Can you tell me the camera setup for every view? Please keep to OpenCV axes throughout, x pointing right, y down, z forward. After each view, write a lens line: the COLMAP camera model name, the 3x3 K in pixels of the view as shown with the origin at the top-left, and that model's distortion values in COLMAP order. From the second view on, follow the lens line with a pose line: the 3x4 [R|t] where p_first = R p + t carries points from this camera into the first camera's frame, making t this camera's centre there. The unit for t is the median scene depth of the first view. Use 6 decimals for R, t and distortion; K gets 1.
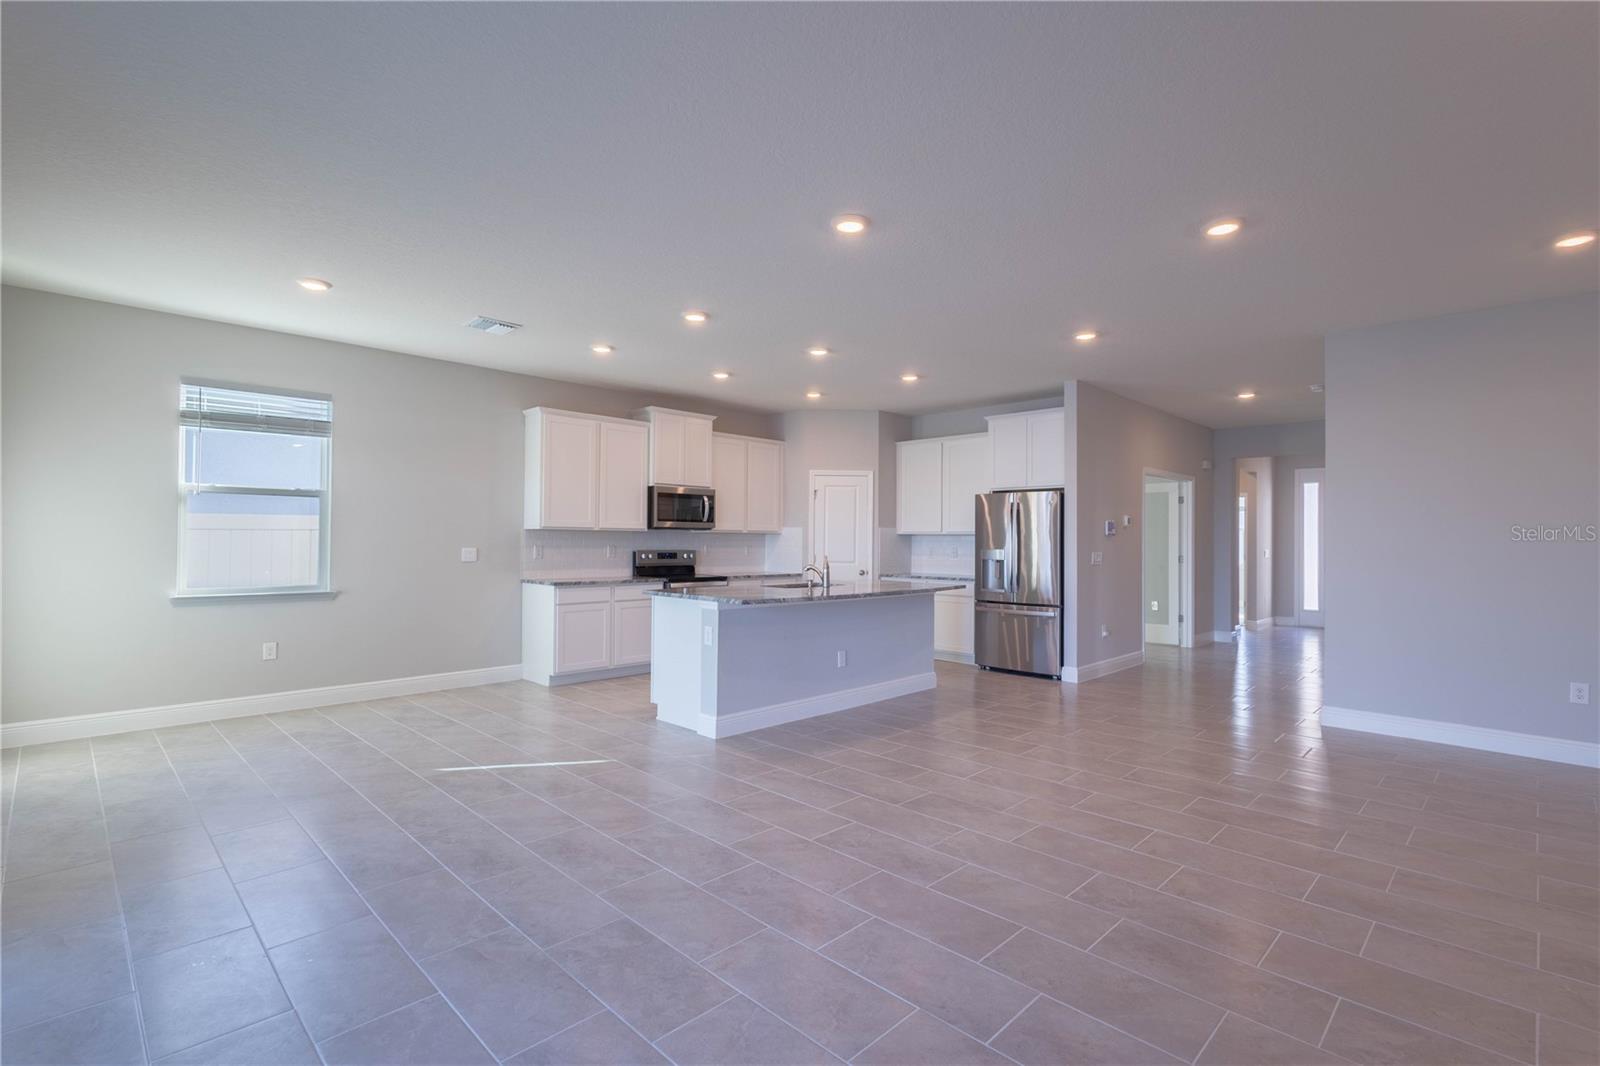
lens RADIAL K [[738.4, 0, 811.6], [0, 738.4, 532.9], [0, 0, 1]] dist [0.010441, -0.003272]
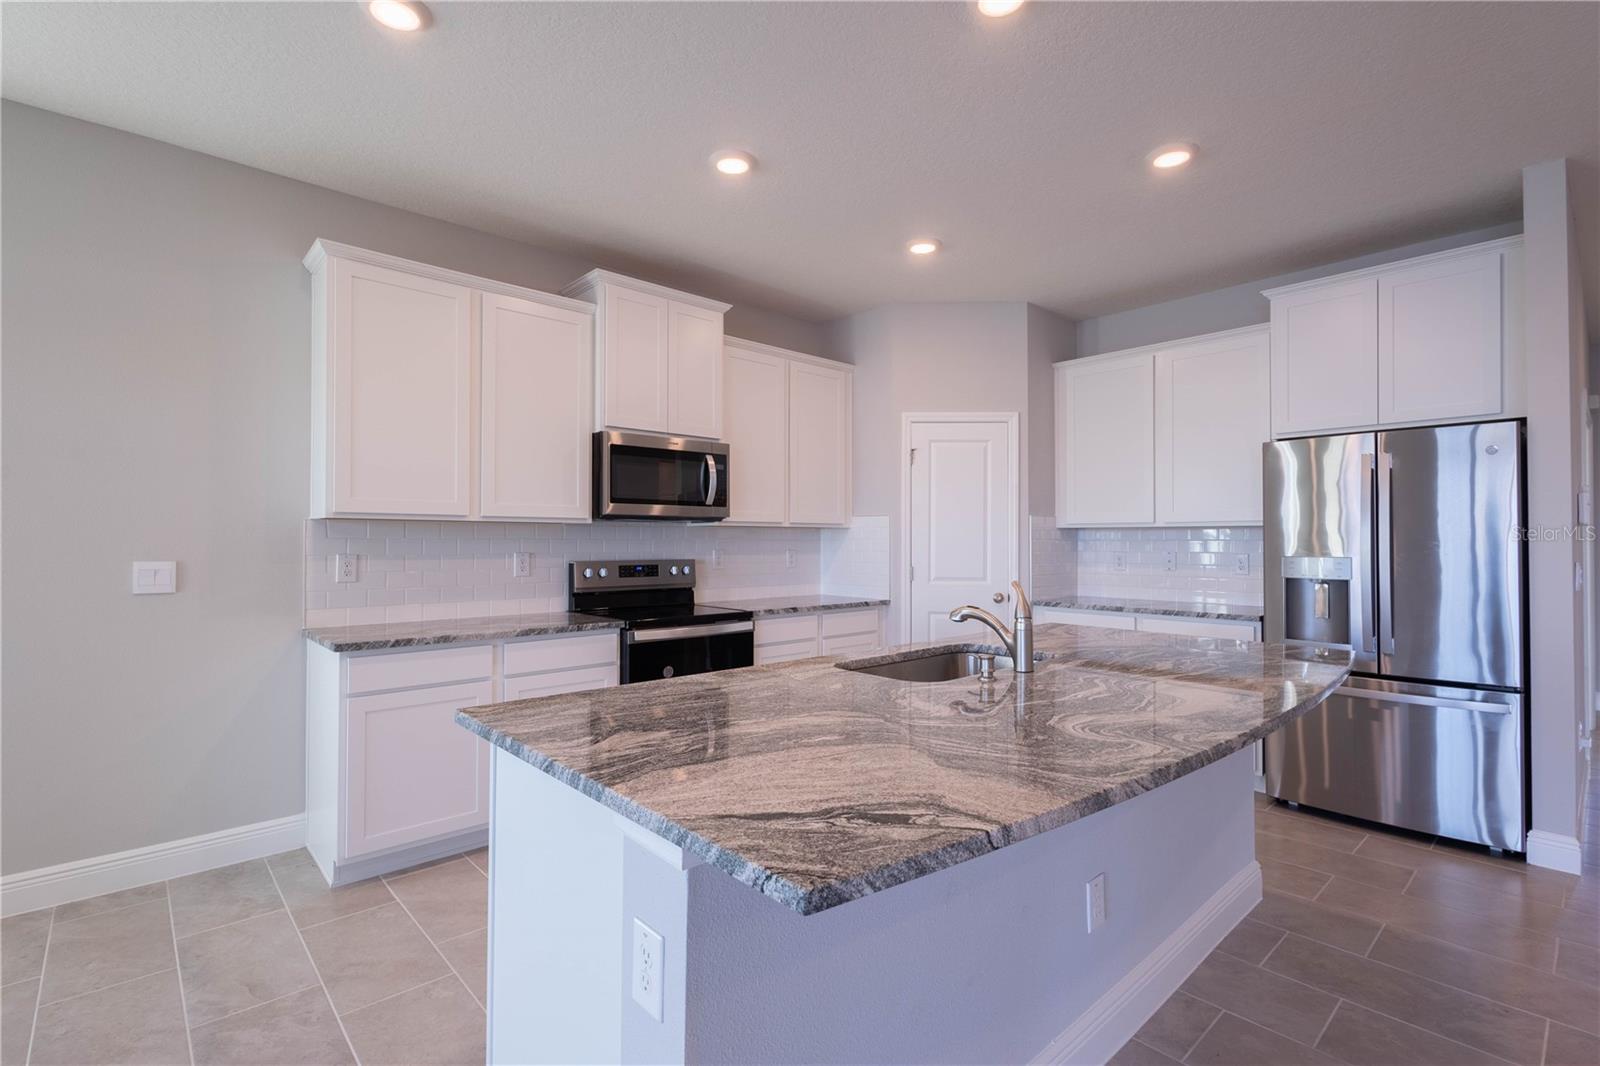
lens RADIAL K [[738.4, 0, 803.4], [0, 738.4, 528.5], [0, 0, 1]] dist [0.010441, -0.003272]
pose [[0.998305, -0.006459, -0.057847, -0.053370], [0.006144, 0.999965, -0.005635, 0.005124], [0.057881, 0.005270, 0.998310, 0.530059]]
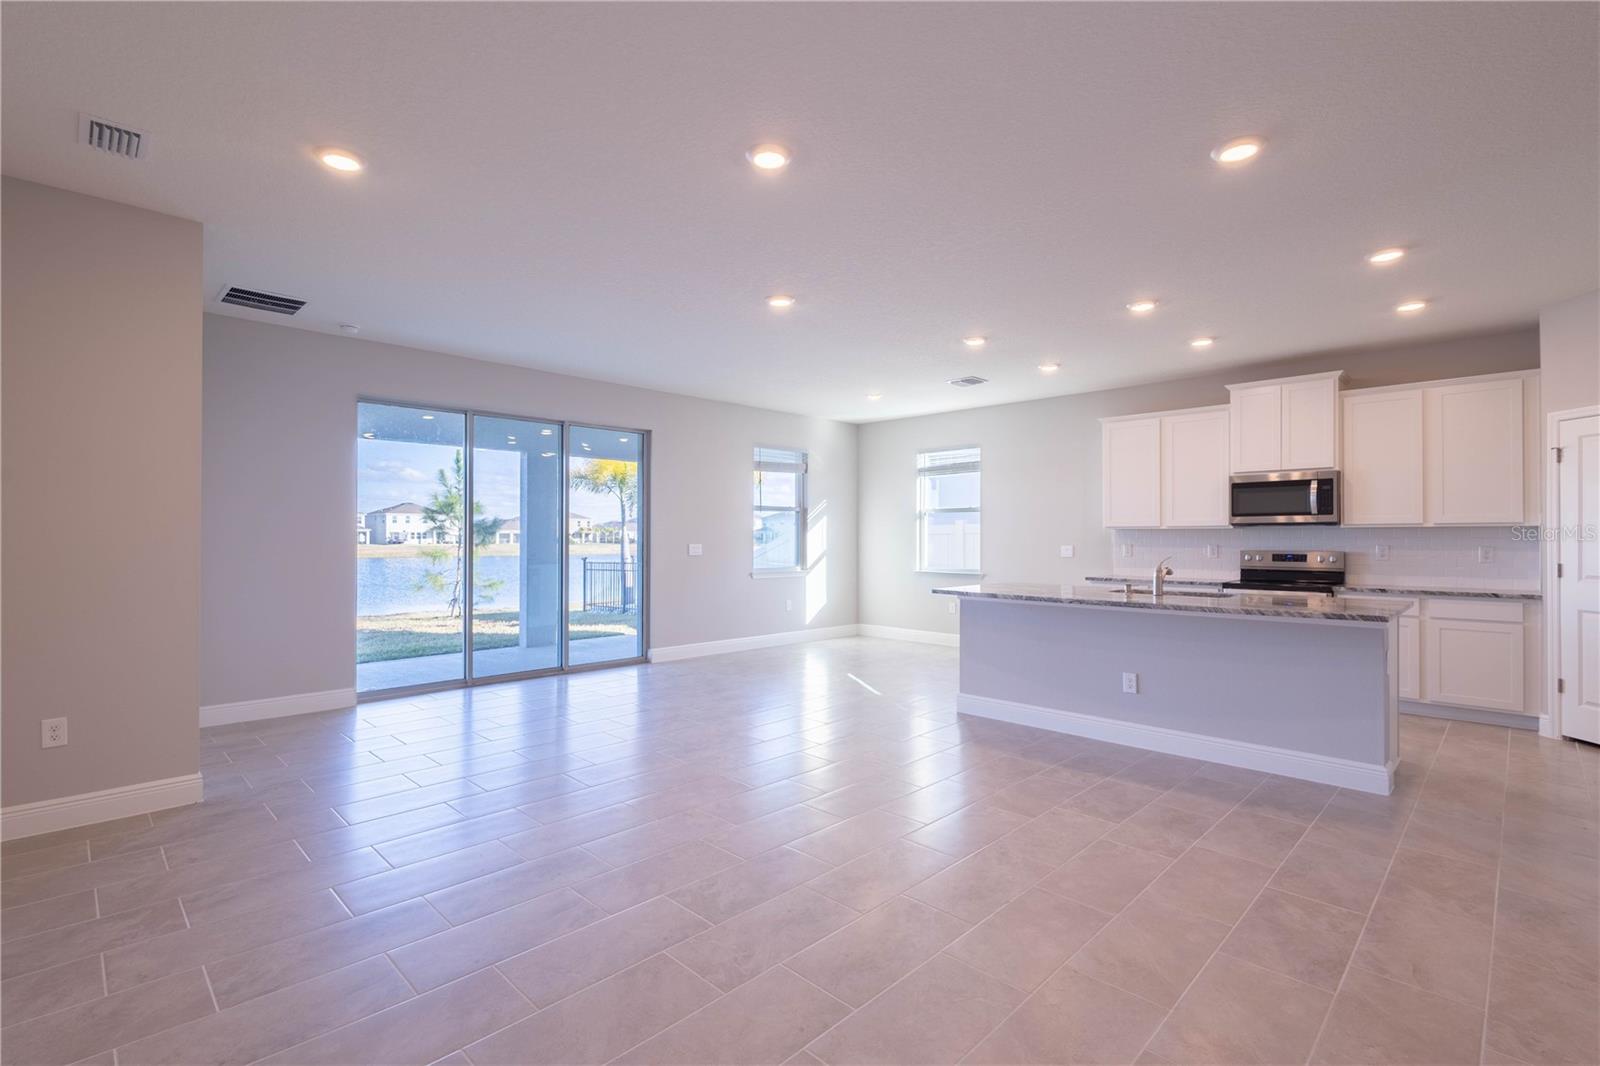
lens RADIAL K [[738.4, 0, 796.1], [0, 738.4, 534.0], [0, 0, 1]] dist [0.010441, -0.003272]
pose [[-0.014114, -0.012995, -0.999816, 0.685117], [0.009981, 0.999864, -0.013137, 0.011087], [0.999851, -0.010164, -0.013982, 0.513969]]
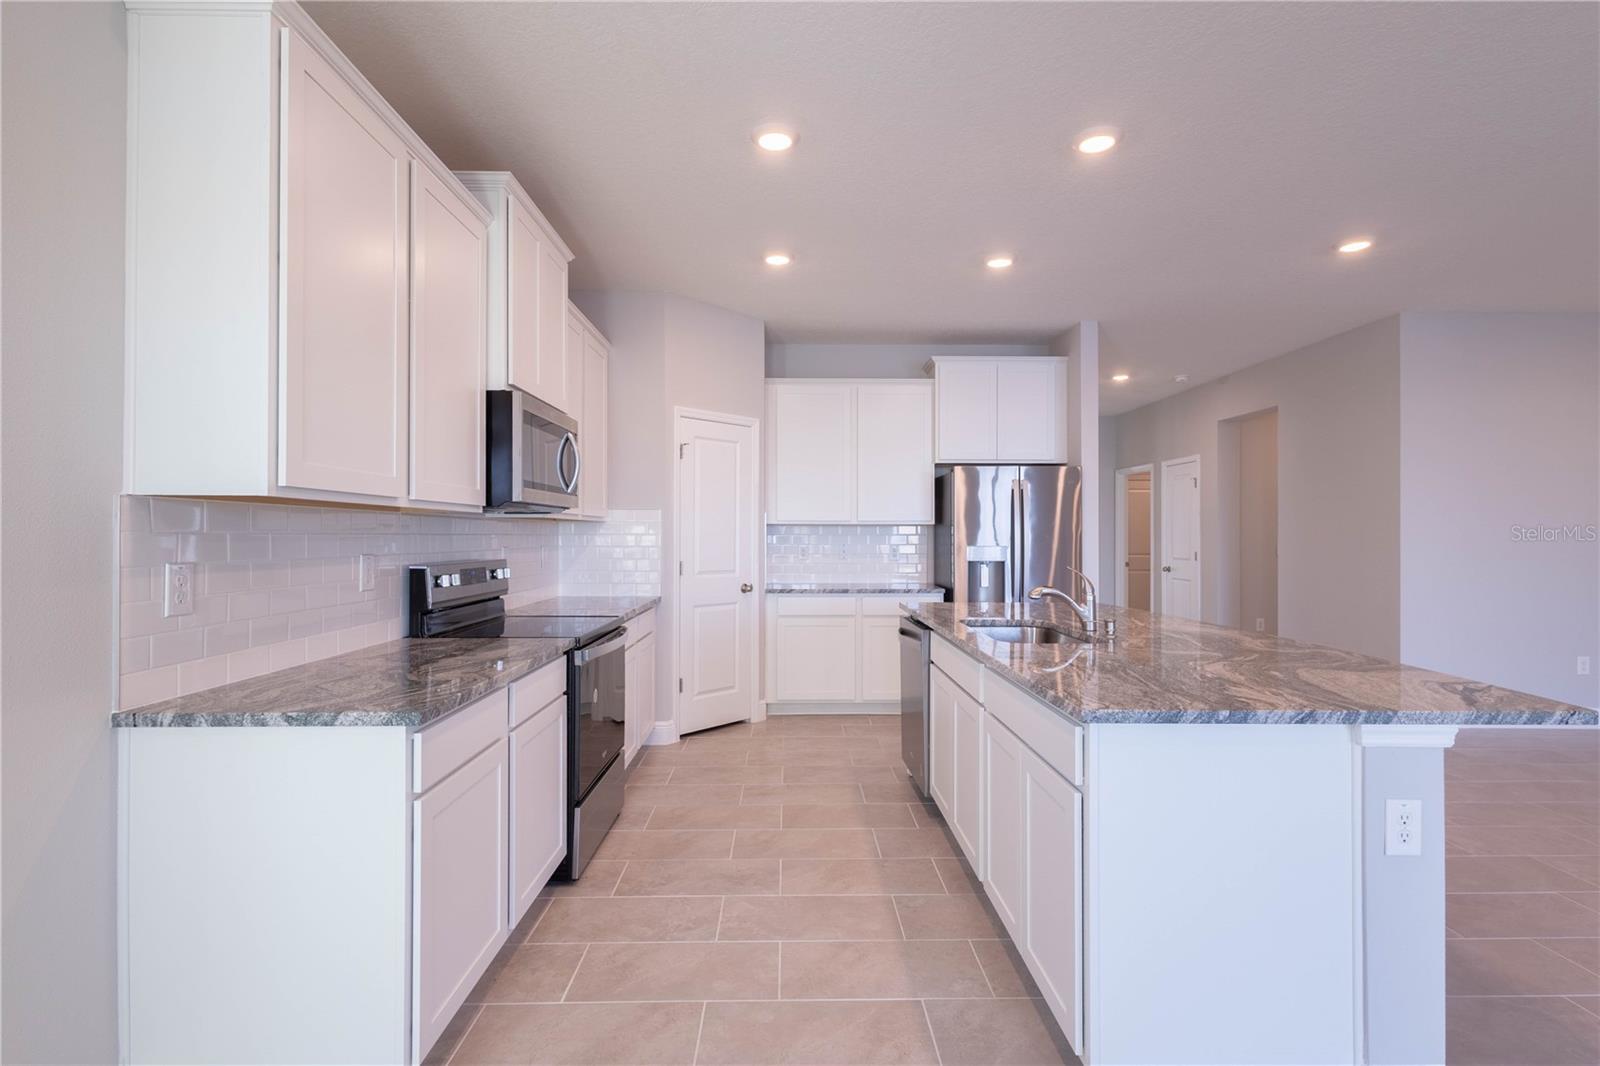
lens RADIAL K [[738.4, 0, 803.5], [0, 738.4, 534.0], [0, 0, 1]] dist [0.010441, -0.003272]
pose [[0.703858, -0.004581, 0.710326, -0.383848], [-0.003485, 0.999945, 0.009903, 0.004429], [-0.710332, -0.009446, 0.703803, 0.654036]]
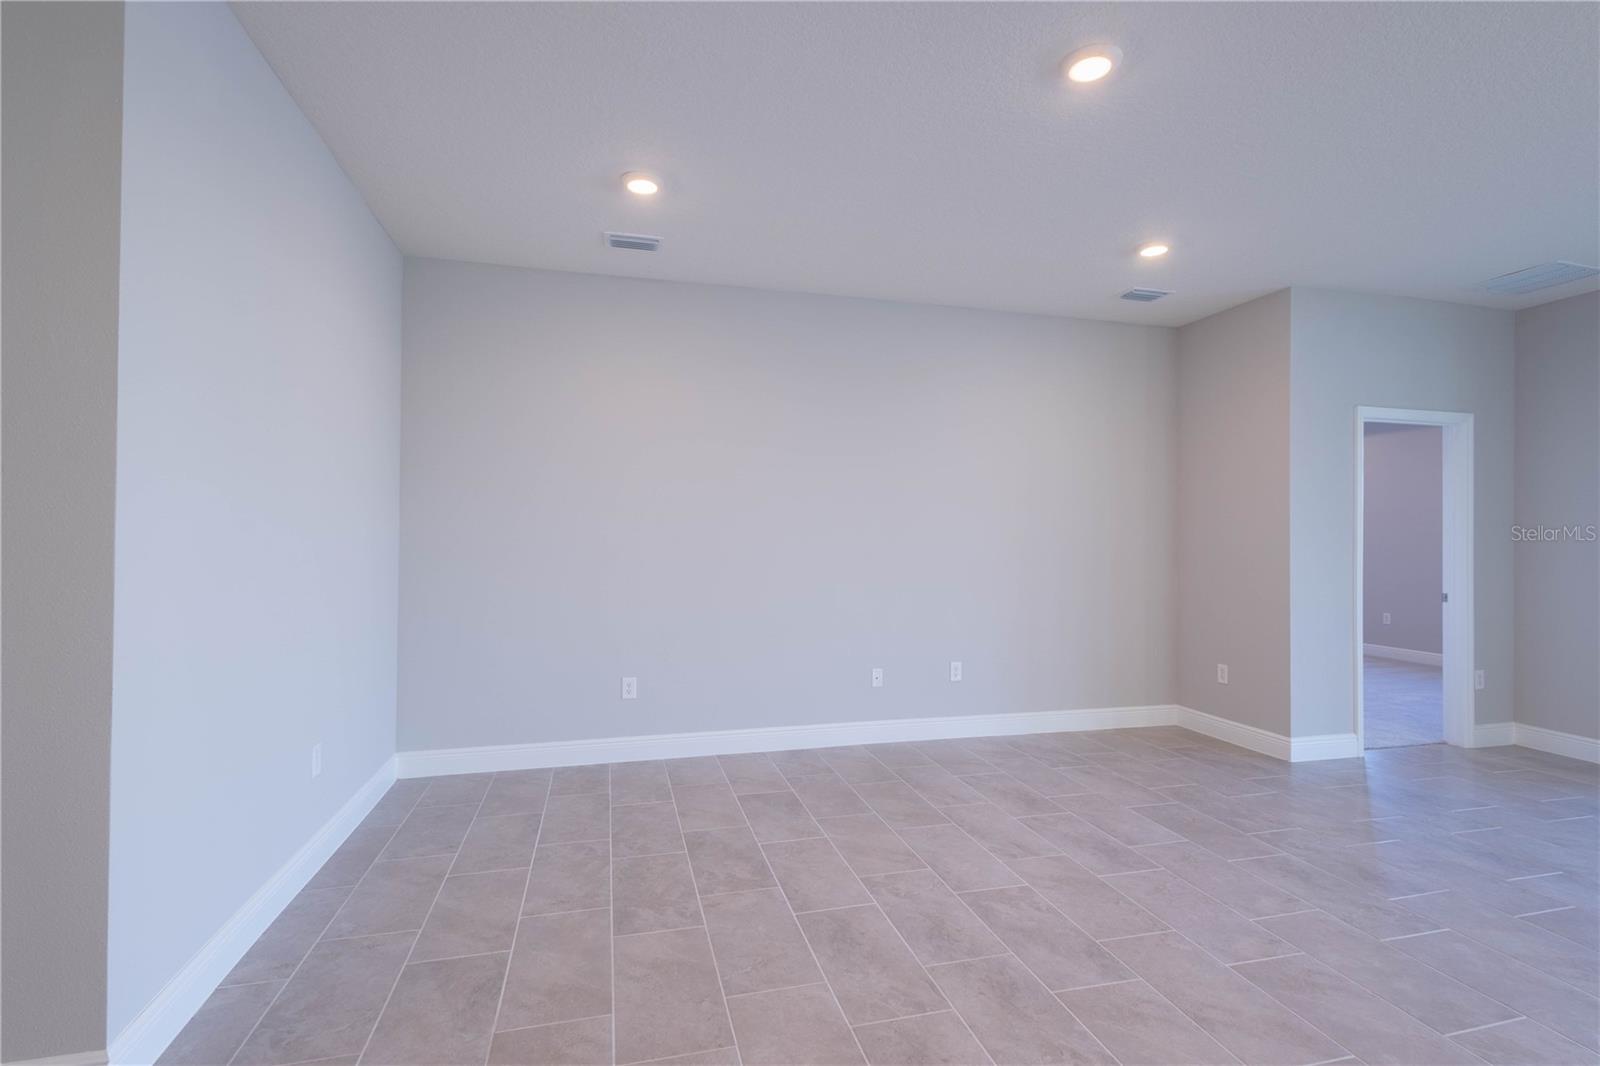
lens RADIAL K [[738.4, 0, 800.5], [0, 738.4, 525.9], [0, 0, 1]] dist [0.010441, -0.003272]
pose [[-0.853501, -0.005206, 0.521065, 0.208842], [-0.021483, 0.999451, -0.025204, 0.011643], [-0.520648, -0.032706, -0.853145, 0.841073]]
